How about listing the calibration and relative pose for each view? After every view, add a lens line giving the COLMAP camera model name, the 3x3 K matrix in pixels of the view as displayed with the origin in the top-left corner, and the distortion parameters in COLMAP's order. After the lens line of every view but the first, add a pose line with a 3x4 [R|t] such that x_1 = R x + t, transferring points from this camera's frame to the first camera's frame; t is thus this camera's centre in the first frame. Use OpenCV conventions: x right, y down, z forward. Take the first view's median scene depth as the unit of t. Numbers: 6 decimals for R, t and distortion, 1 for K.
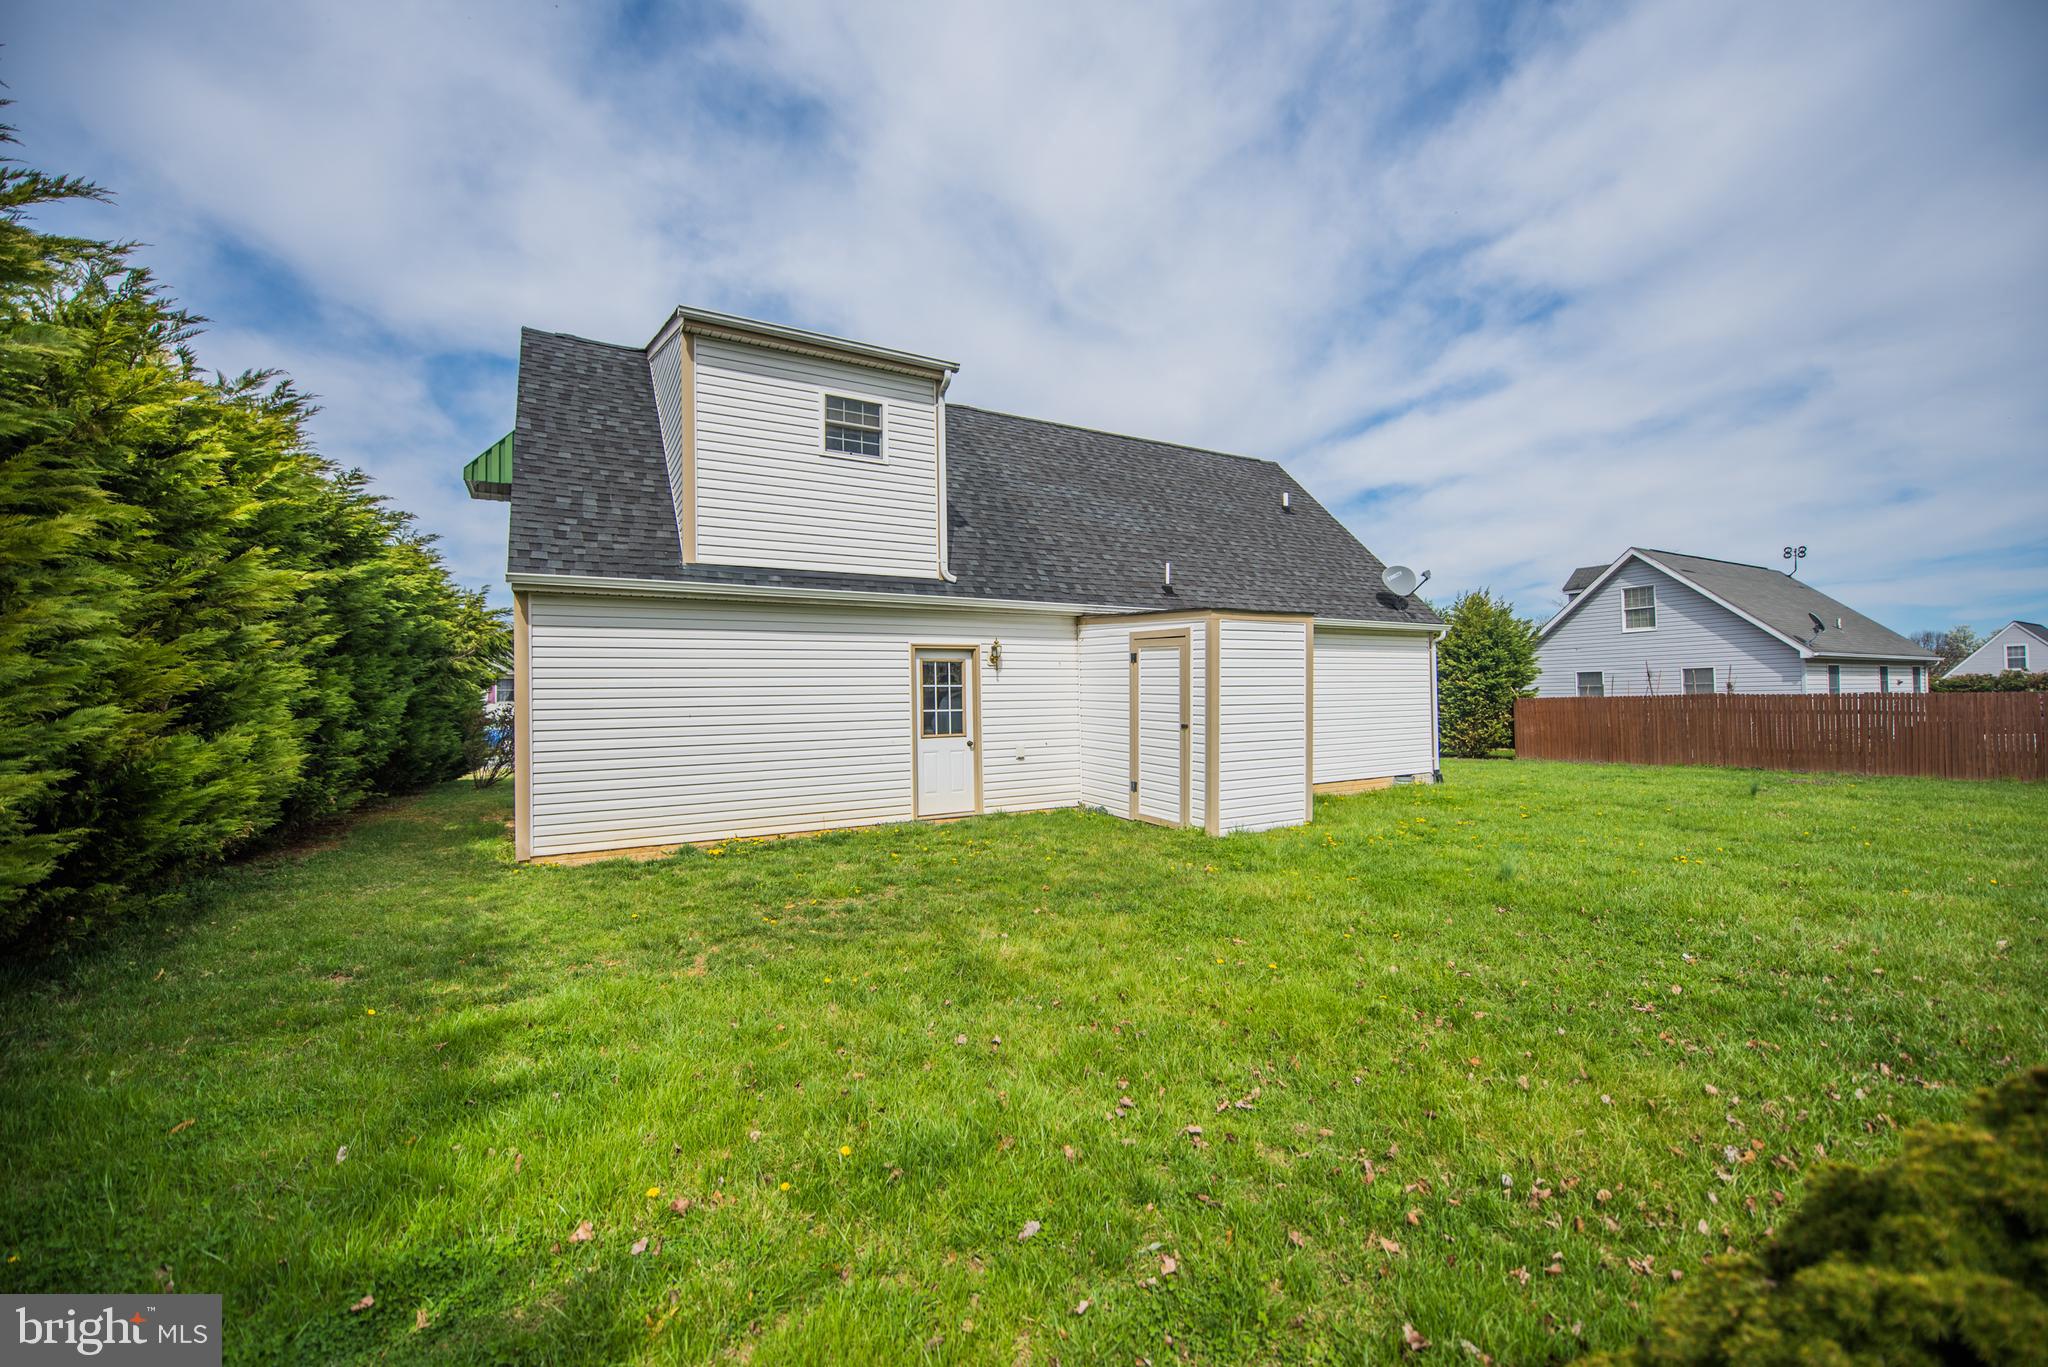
lens RADIAL K [[823.4, 0, 1036.9], [0, 823.4, 682.9], [0, 0, 1]] dist [-0.014477, -0.002514]
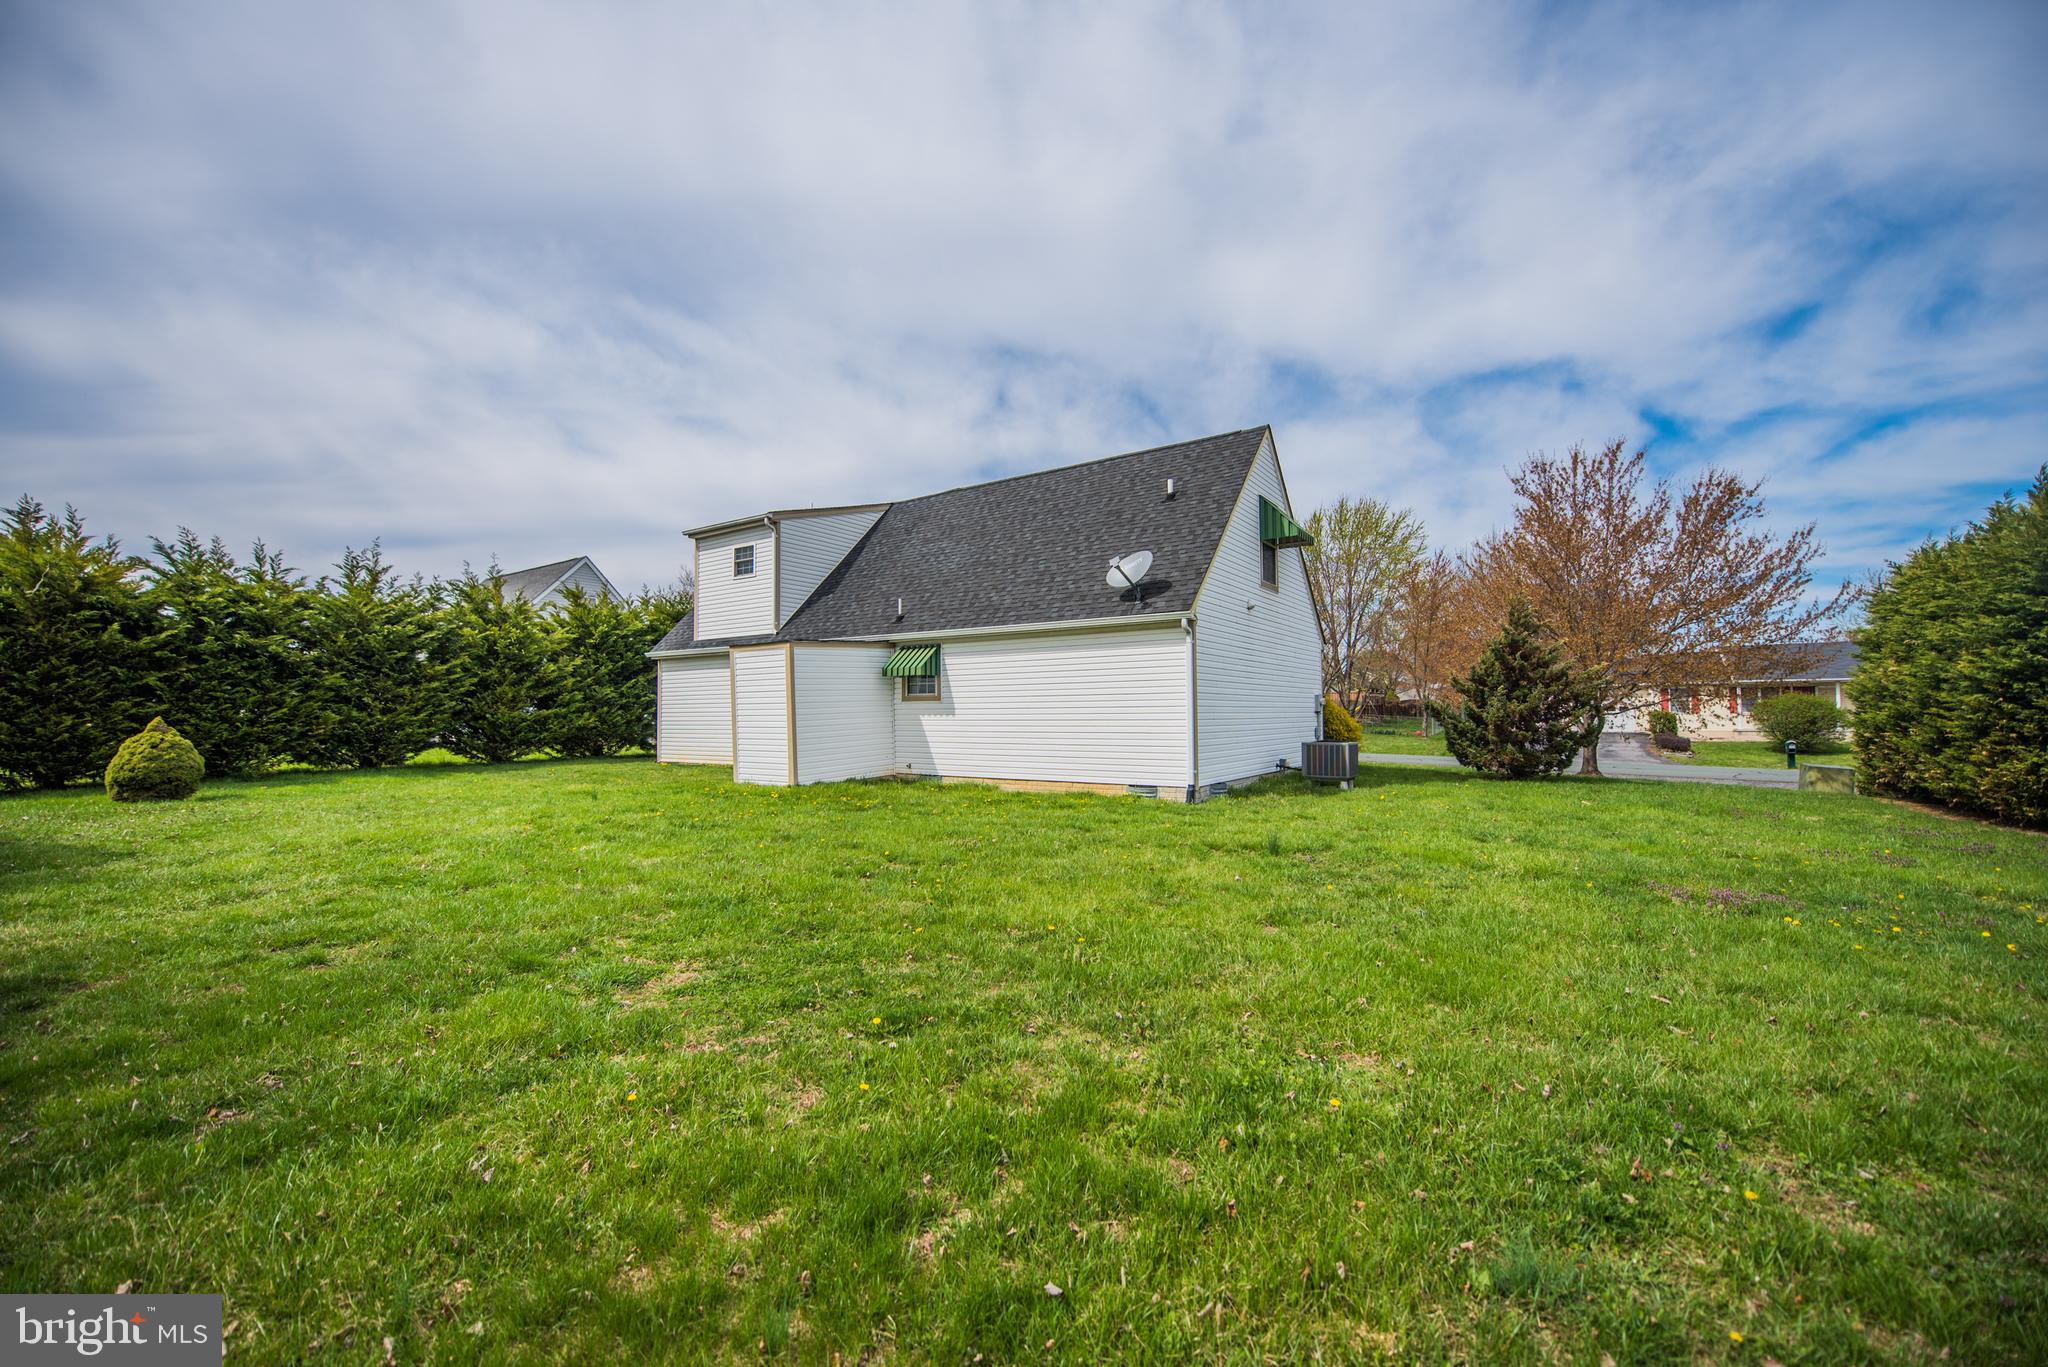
lens RADIAL K [[823.4, 0, 1026.4], [0, 823.4, 688.3], [0, 0, 1]] dist [-0.014477, -0.002514]
pose [[0.425968, -0.012187, -0.904656, 1.690208], [0.018471, 0.999818, -0.004772, 0.011623], [0.904550, -0.014677, 0.426116, 0.711594]]
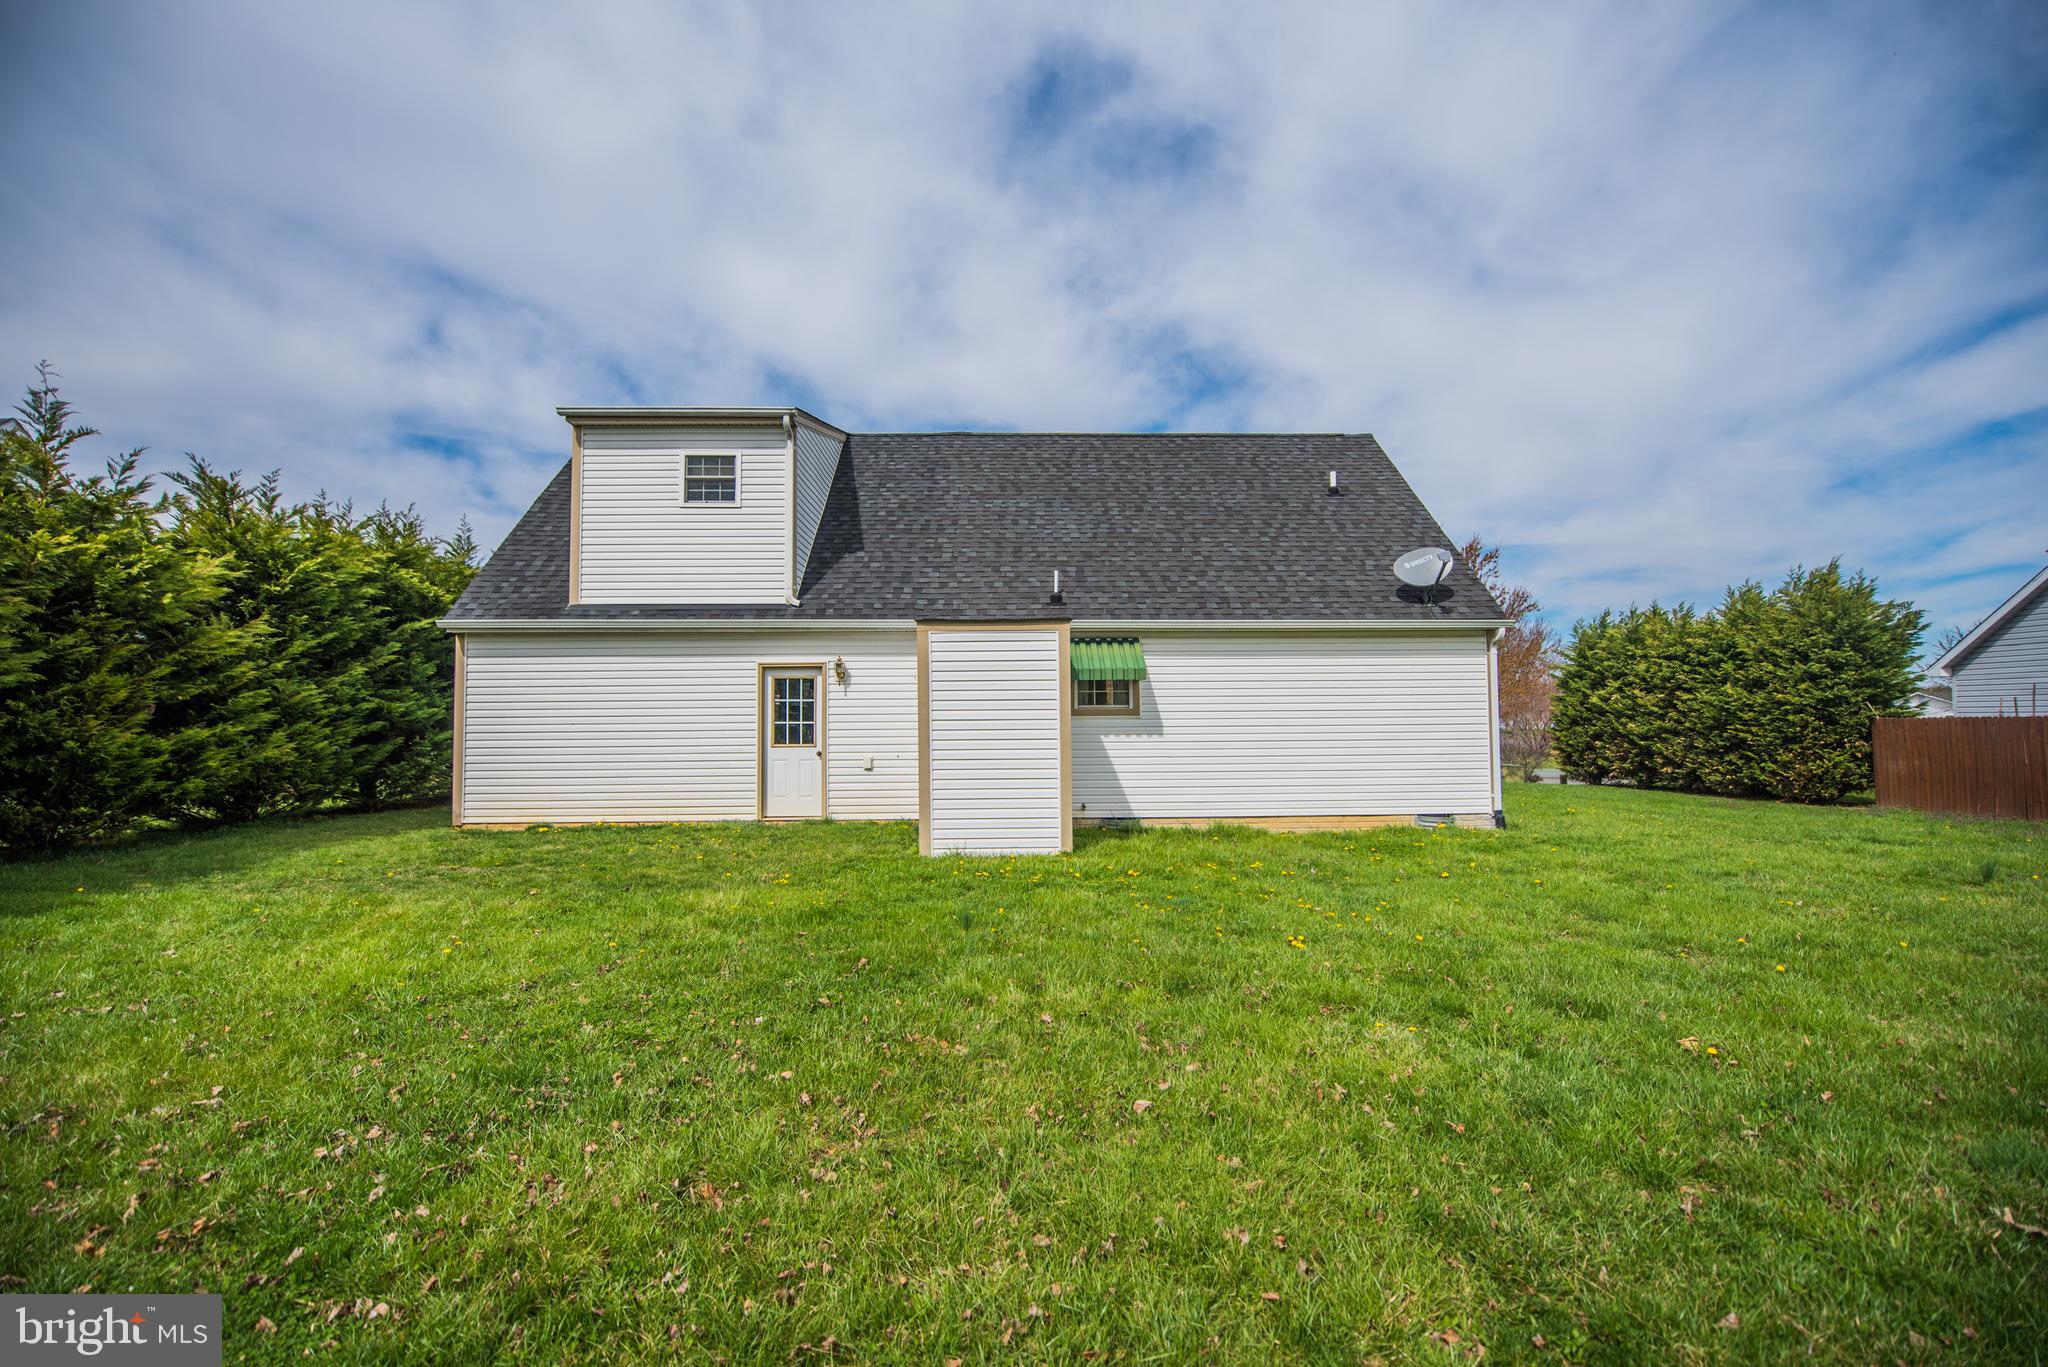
lens RADIAL K [[823.4, 0, 1027.8], [0, 823.4, 688.3], [0, 0, 1]] dist [-0.014477, -0.002514]
pose [[0.878078, -0.007228, -0.478464, 0.676158], [0.001794, 0.999929, -0.011815, 0.001075], [0.478515, 0.009516, 0.878028, 0.178493]]
